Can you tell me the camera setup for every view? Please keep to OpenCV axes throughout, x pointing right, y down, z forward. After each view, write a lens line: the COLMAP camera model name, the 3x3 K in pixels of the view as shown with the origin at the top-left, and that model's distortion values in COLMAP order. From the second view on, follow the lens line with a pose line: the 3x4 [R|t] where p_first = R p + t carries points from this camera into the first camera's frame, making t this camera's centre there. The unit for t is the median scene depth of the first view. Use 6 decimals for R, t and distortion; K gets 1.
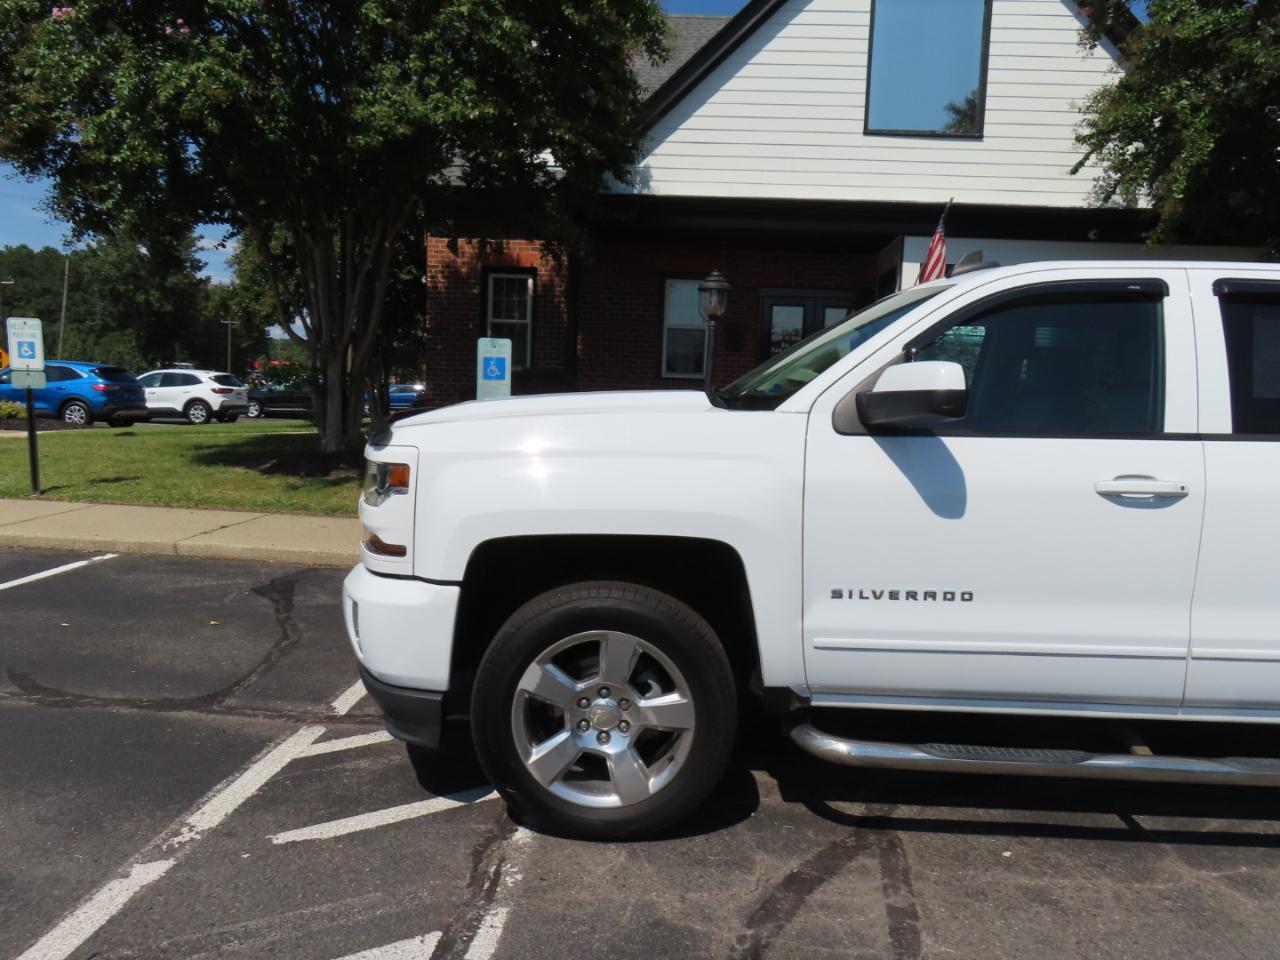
lens RADIAL K [[915.5, 0, 642.3], [0, 915.5, 481.5], [0, 0, 1]] dist [-0.012002, 0.007298]
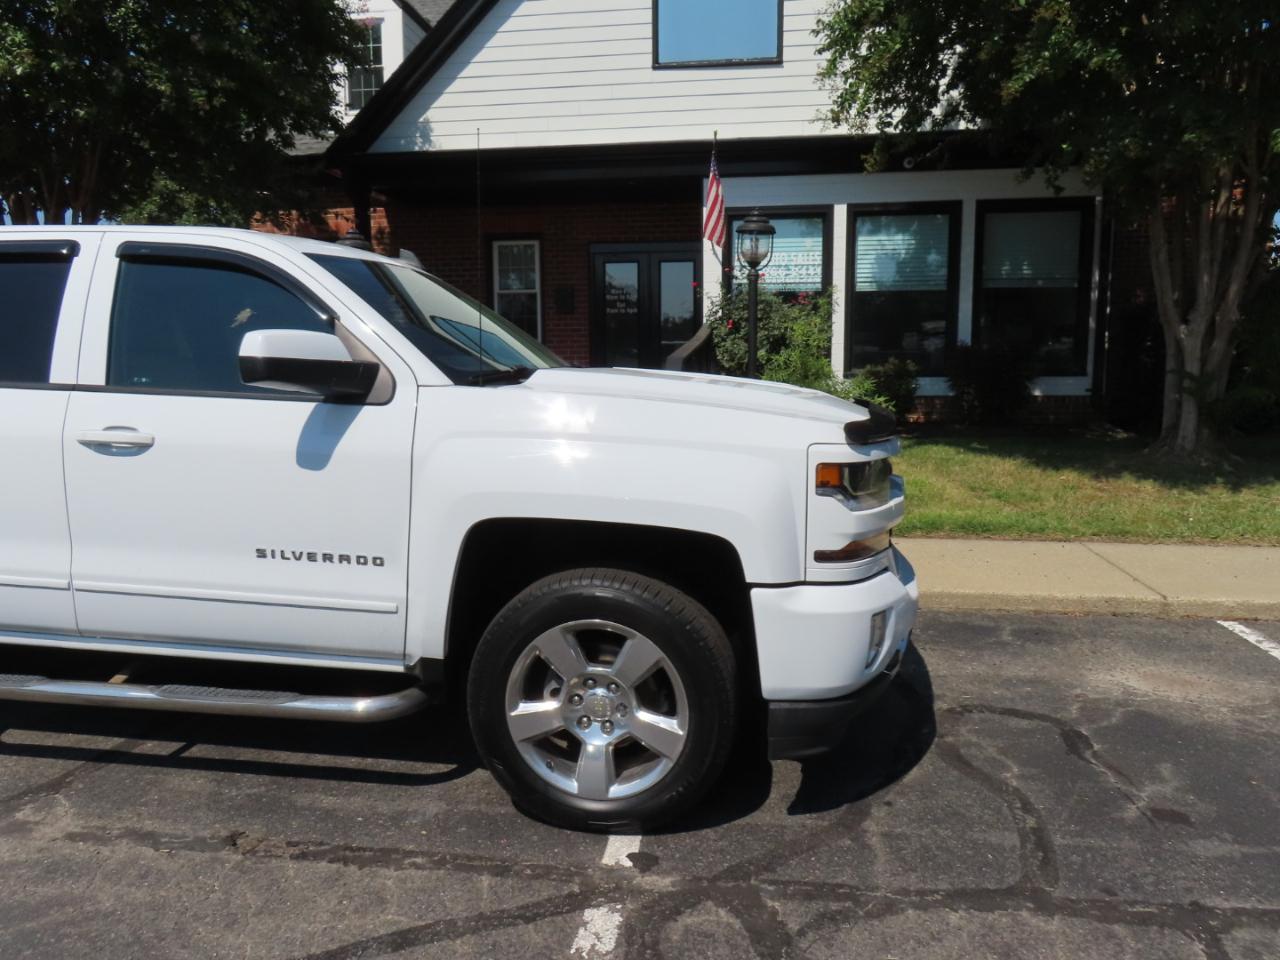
lens RADIAL K [[915.5, 0, 642.8], [0, 915.5, 482.1], [0, 0, 1]] dist [-0.012002, 0.007298]
pose [[0.996226, -0.036951, -0.078543, 0.503509], [0.039654, 0.998664, 0.033129, 0.004247], [0.077214, -0.036118, 0.996360, 0.128070]]
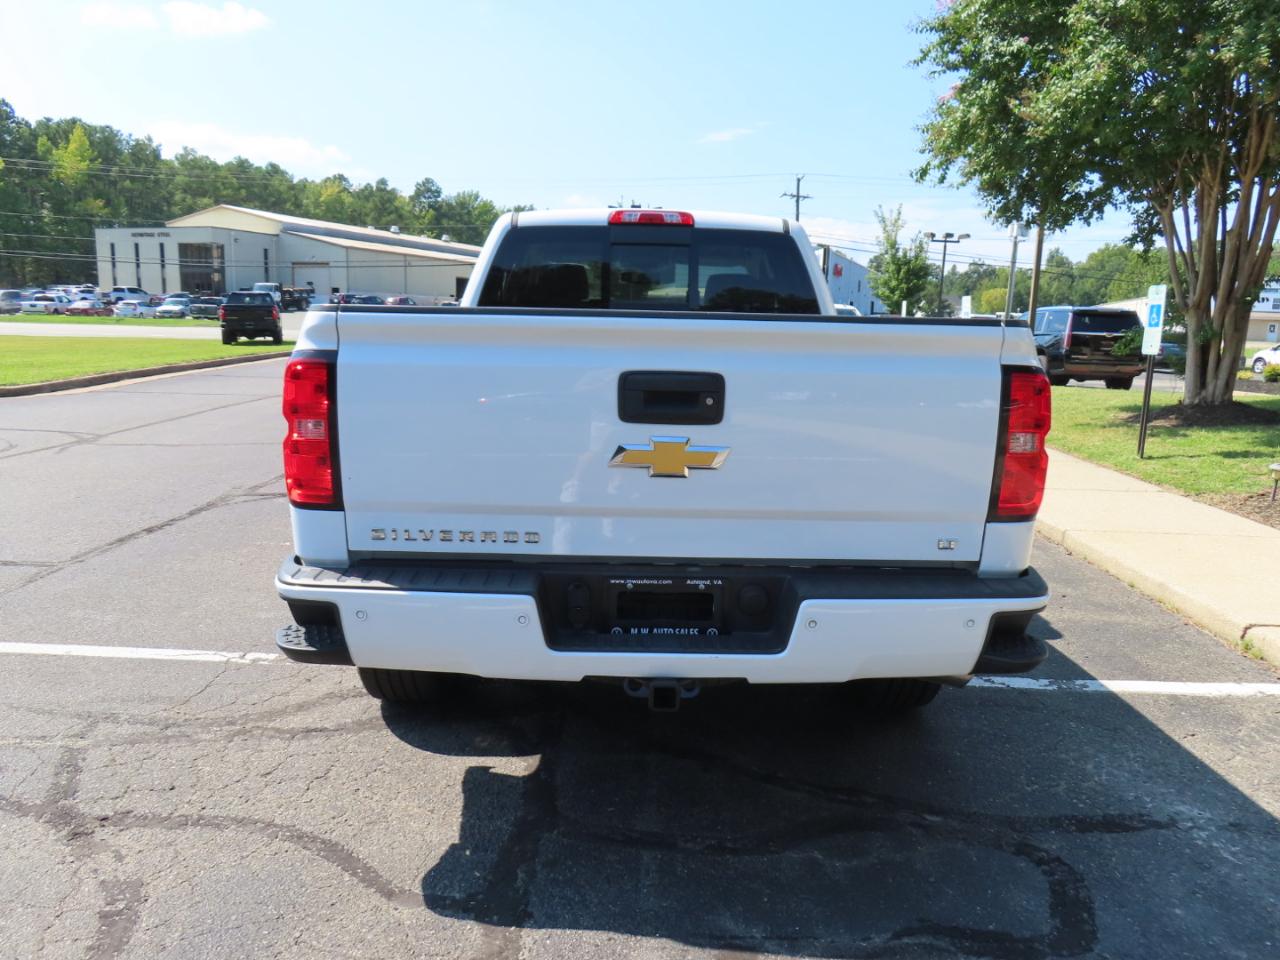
lens RADIAL K [[915.5, 0, 643.8], [0, 915.5, 479.5], [0, 0, 1]] dist [-0.012002, 0.007298]
pose [[0.041625, 0.129736, -0.990675, 0.944223], [-0.119231, 0.985093, 0.123995, -0.005012], [0.991994, 0.112958, 0.056473, 0.468060]]
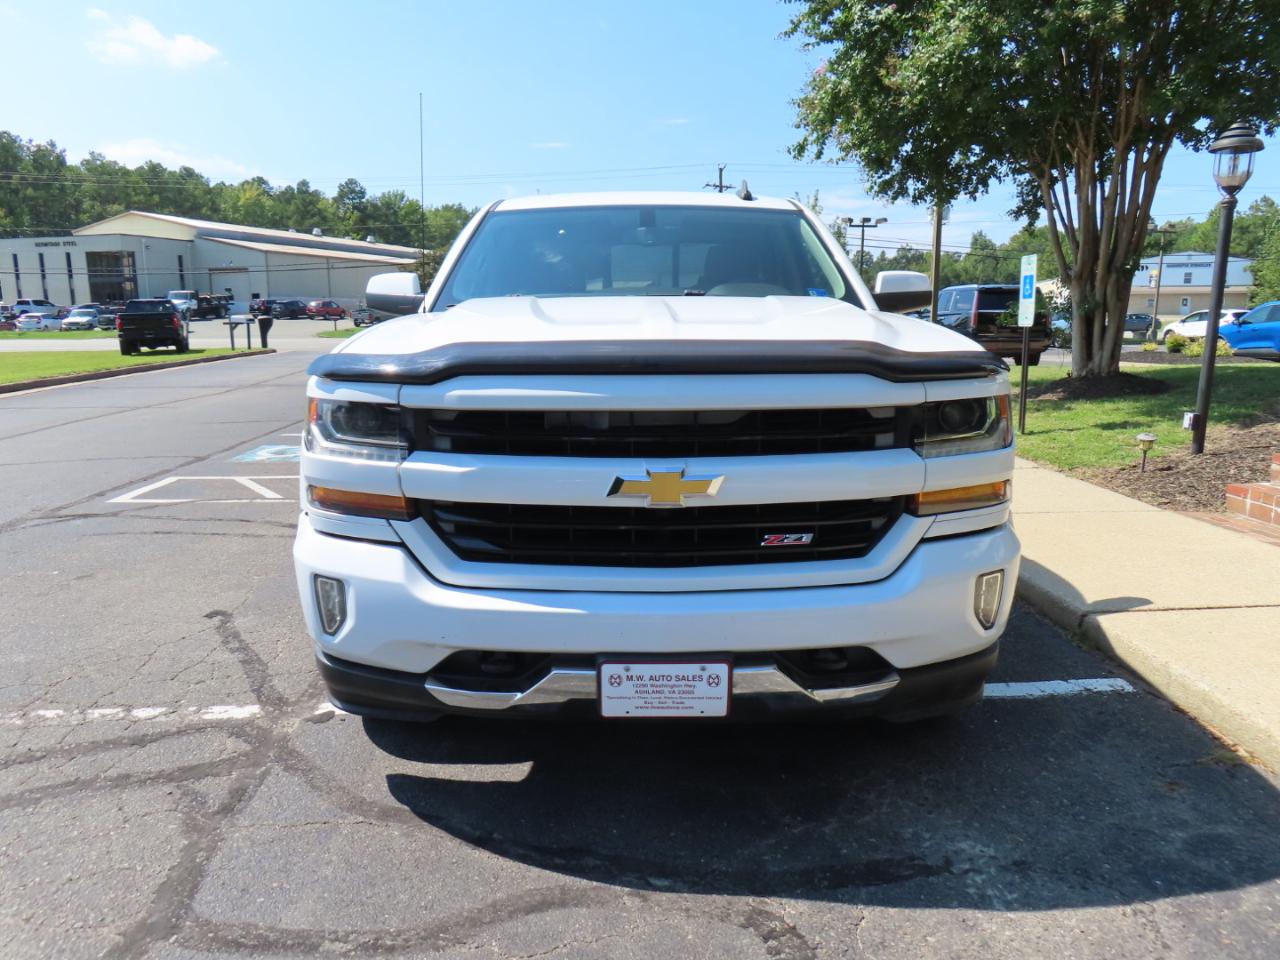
lens RADIAL K [[915.5, 0, 644.6], [0, 915.5, 477.6], [0, 0, 1]] dist [-0.012002, 0.007298]
pose [[0.107814, 0.129920, -0.985645, 0.885414], [-0.081938, 0.989213, 0.121428, -0.008659], [0.990789, 0.067671, 0.117296, 0.567808]]
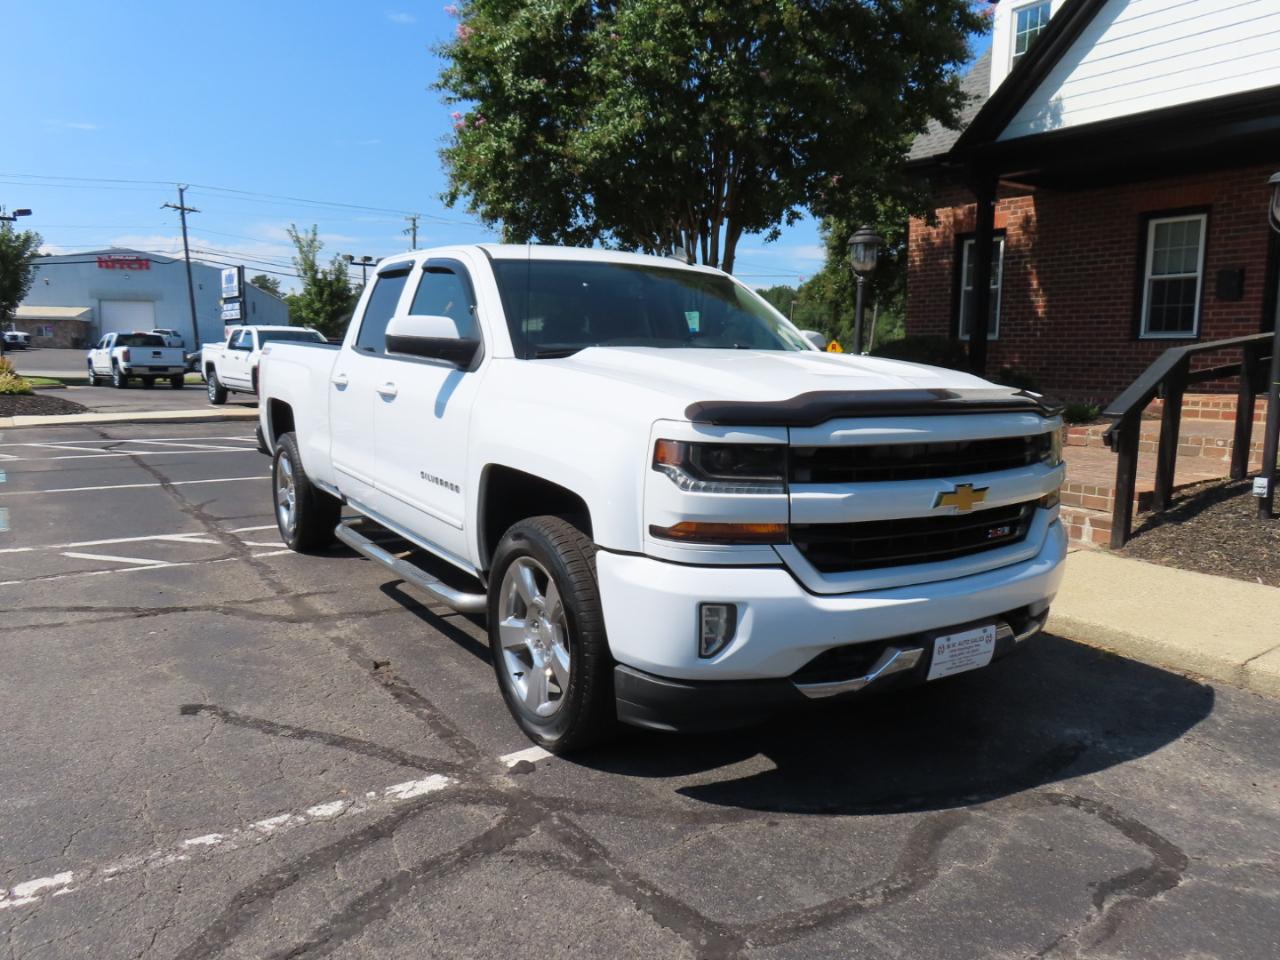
lens RADIAL K [[915.5, 0, 643.5], [0, 915.5, 480.0], [0, 0, 1]] dist [-0.012002, 0.007298]
pose [[0.627540, 0.070446, -0.775391, 0.815710], [-0.059042, 0.997336, 0.042826, 0.012586], [0.776342, 0.018906, 0.630028, 0.256780]]
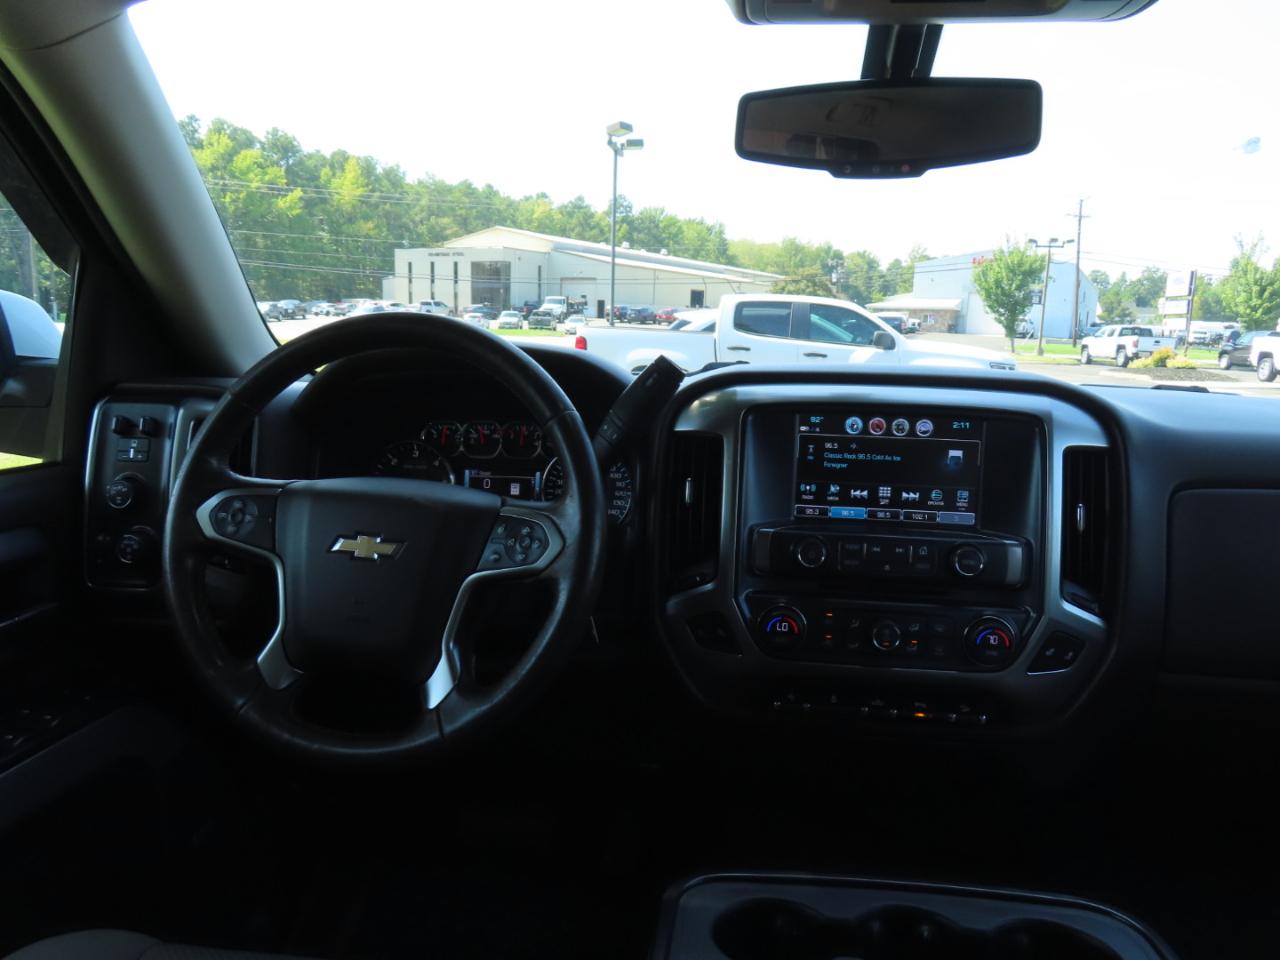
lens RADIAL K [[915.5, 0, 638.6], [0, 915.5, 476.6], [0, 0, 1]] dist [-0.012002, 0.007298]
pose [[-0.093313, 0.119340, -0.988459, 2.082331], [-0.125002, 0.983531, 0.130545, 0.223595], [0.987759, 0.135740, -0.076858, -1.447581]]
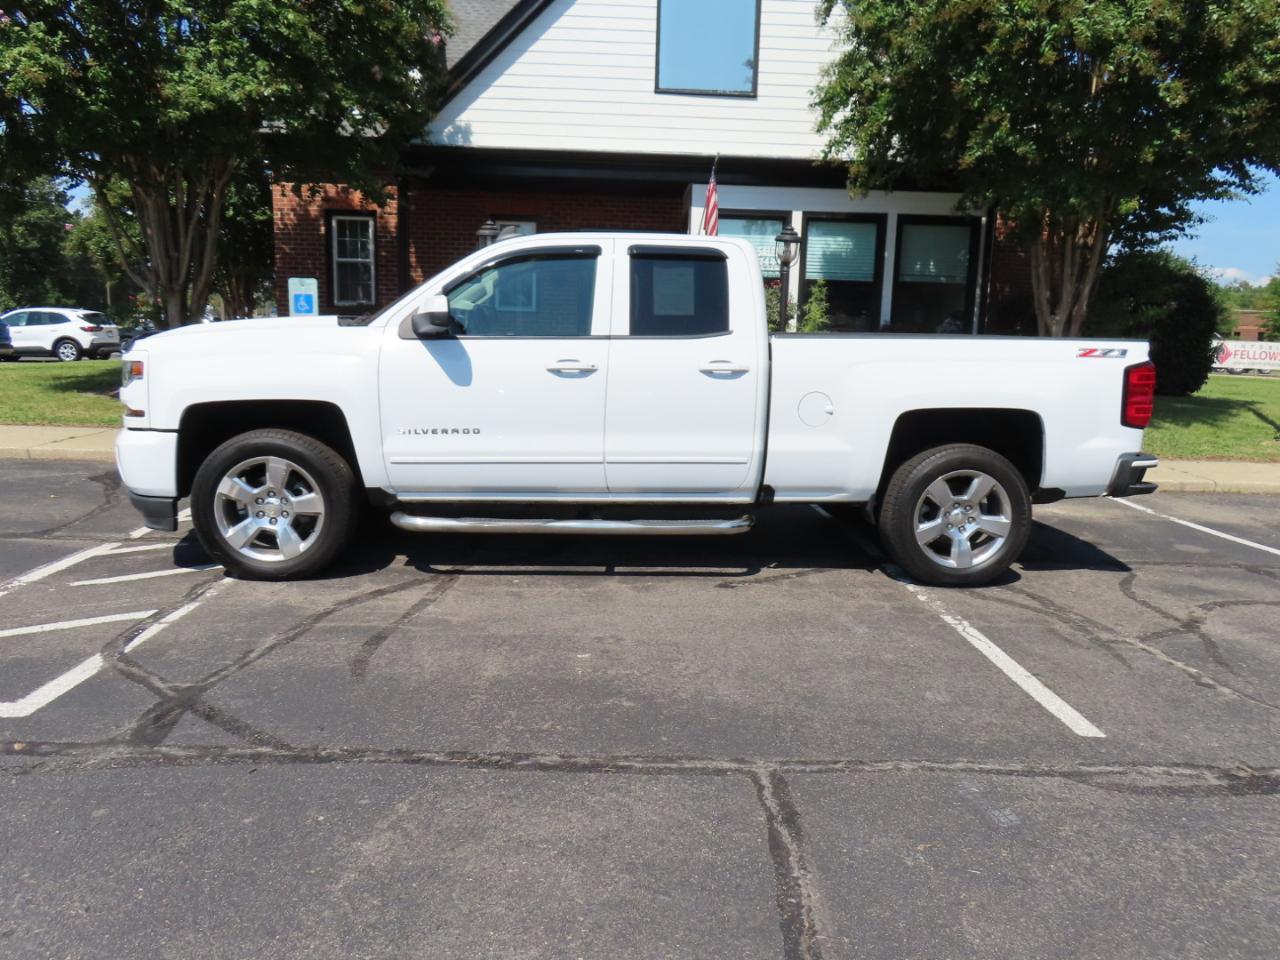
lens RADIAL K [[915.5, 0, 644.0], [0, 915.5, 480.0], [0, 0, 1]] dist [-0.012002, 0.007298]
pose [[0.995088, -0.028702, 0.094739, 0.186191], [0.022079, 0.997286, 0.070237, 0.038097], [-0.096498, -0.067801, 0.993021, -0.287595]]
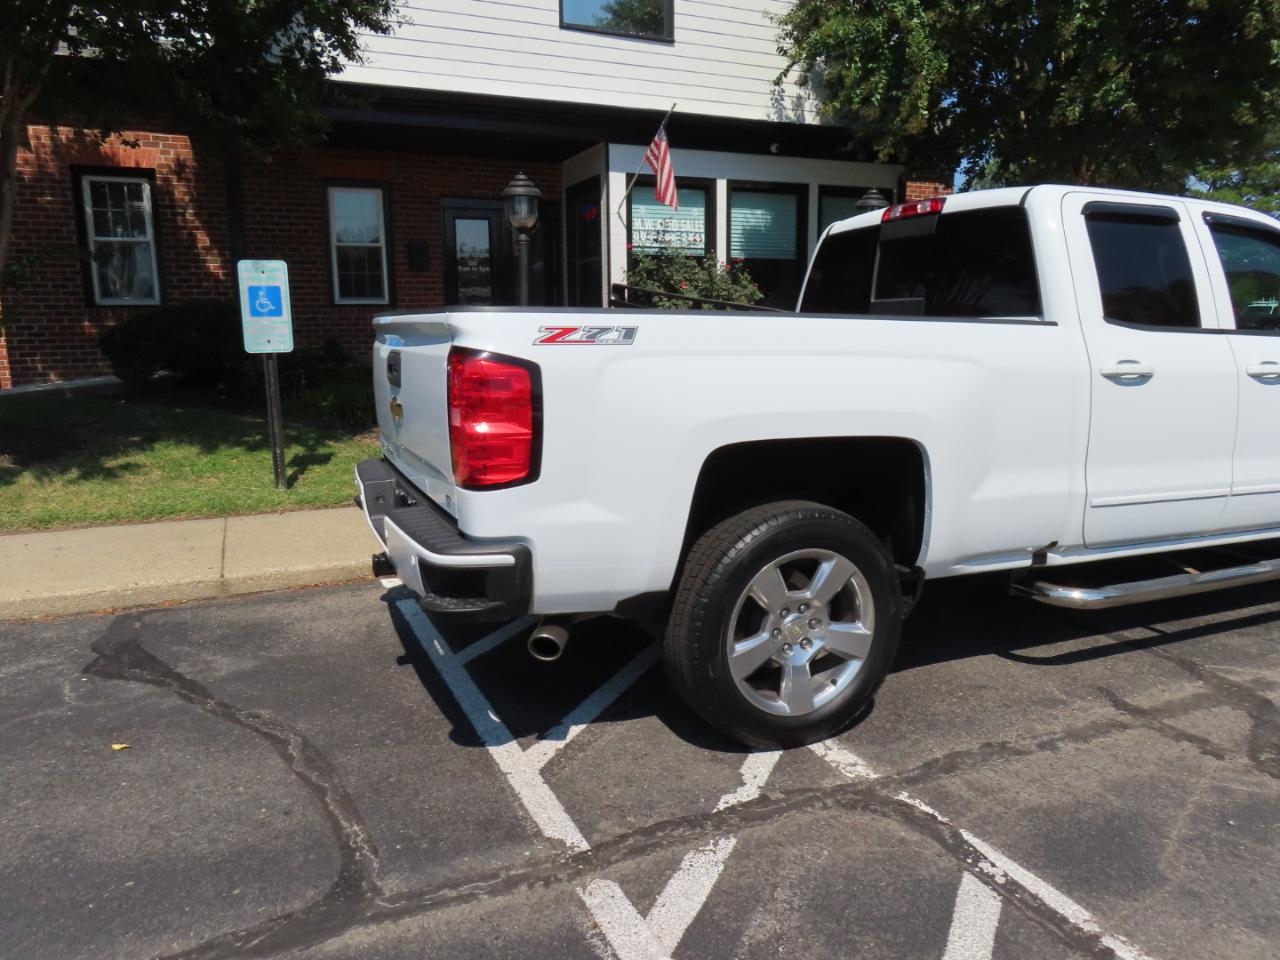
lens RADIAL K [[915.5, 0, 642.3], [0, 915.5, 480.7], [0, 0, 1]] dist [-0.012002, 0.007298]
pose [[0.879855, -0.130459, 0.456984, -0.286466], [0.090589, 0.989992, 0.108207, -0.035783], [-0.466528, -0.053809, 0.882868, 0.217914]]
